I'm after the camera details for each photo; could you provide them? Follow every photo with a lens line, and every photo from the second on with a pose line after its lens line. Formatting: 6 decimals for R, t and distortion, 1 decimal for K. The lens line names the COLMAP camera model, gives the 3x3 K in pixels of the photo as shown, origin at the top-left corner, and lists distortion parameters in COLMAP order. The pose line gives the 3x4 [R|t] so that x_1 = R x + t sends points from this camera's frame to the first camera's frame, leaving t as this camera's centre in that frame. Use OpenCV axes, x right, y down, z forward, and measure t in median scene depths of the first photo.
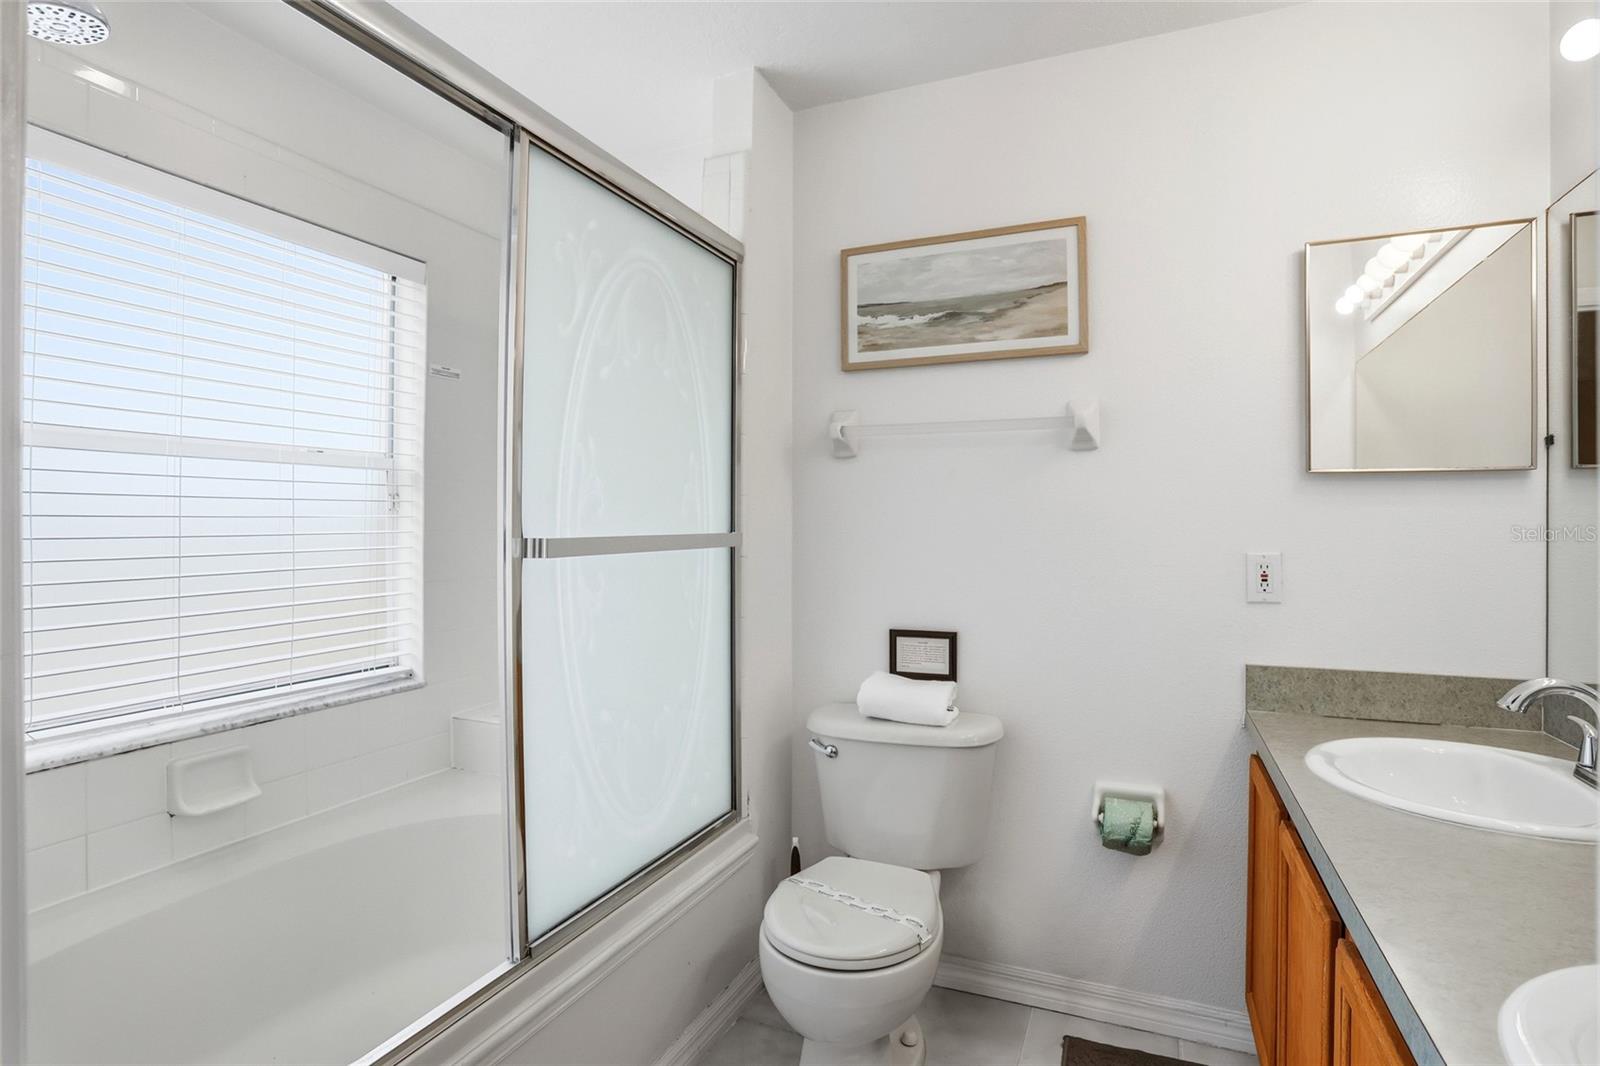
lens RADIAL K [[786.5, 0, 804.5], [0, 786.5, 528.1], [0, 0, 1]] dist [-0.022251, 0.001239]
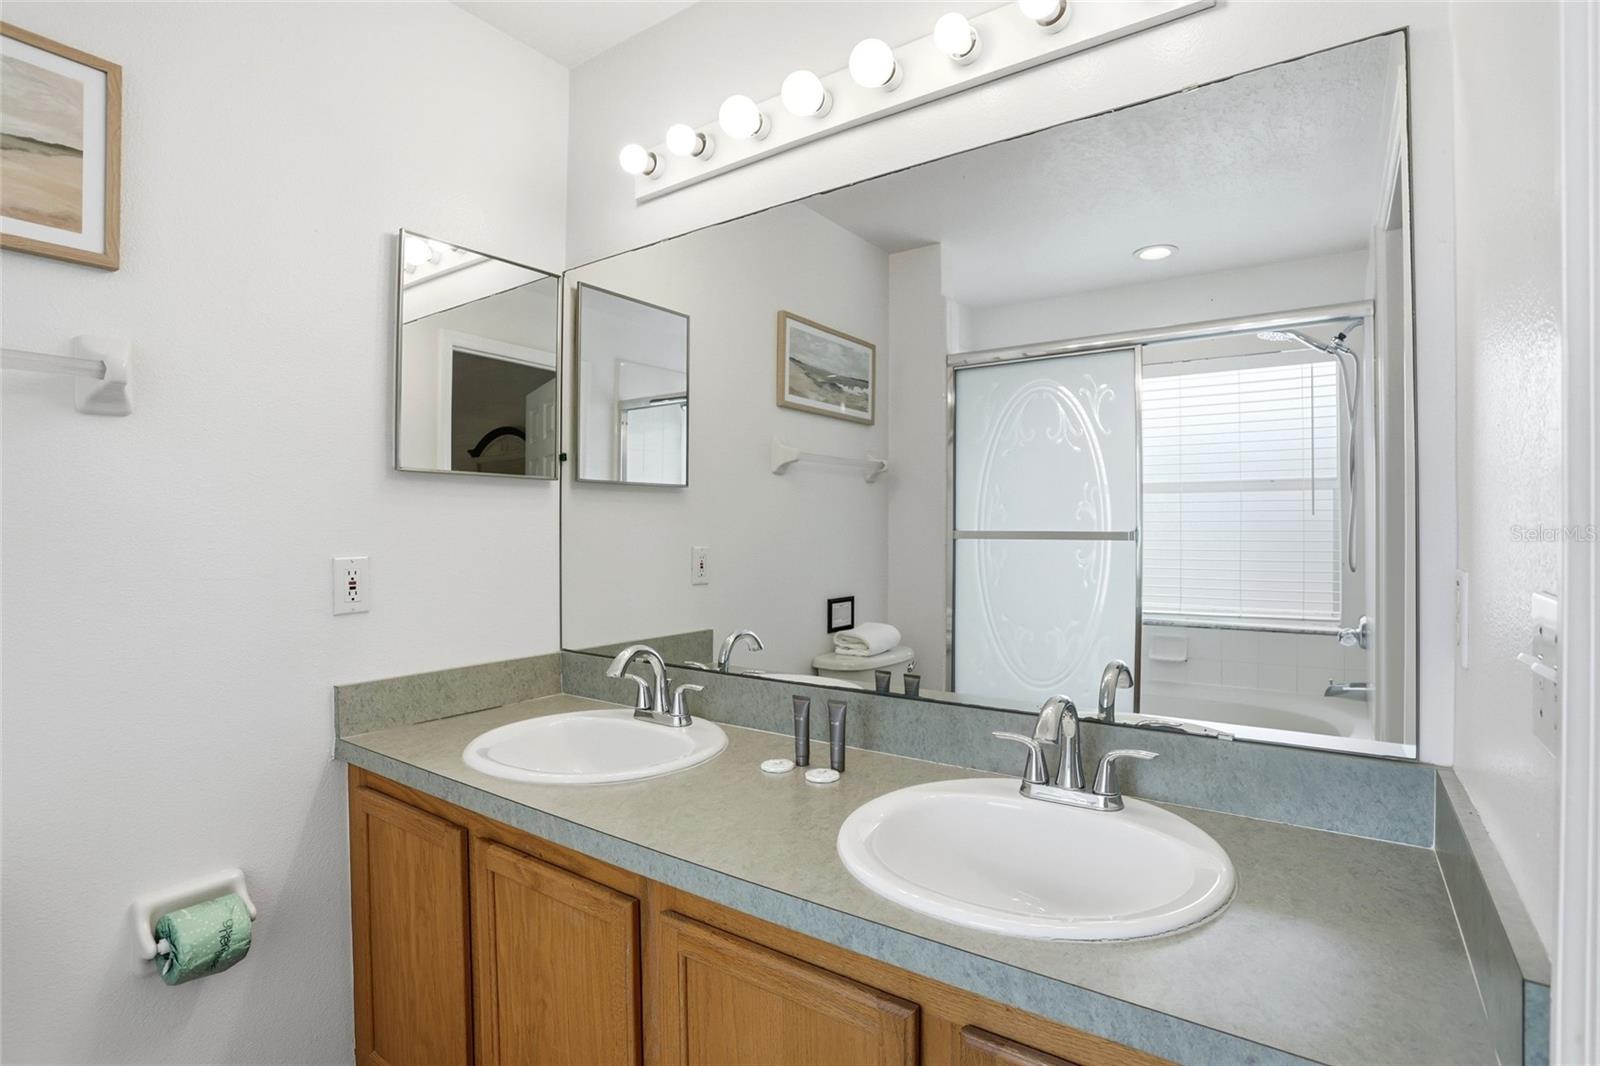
lens RADIAL K [[786.5, 0, 798.6], [0, 786.5, 532.7], [0, 0, 1]] dist [-0.022251, 0.001239]
pose [[0.222945, -0.007452, 0.974803, -0.166703], [0.002445, 0.999972, 0.007085, -0.001887], [-0.974828, 0.000804, 0.222957, 0.303797]]
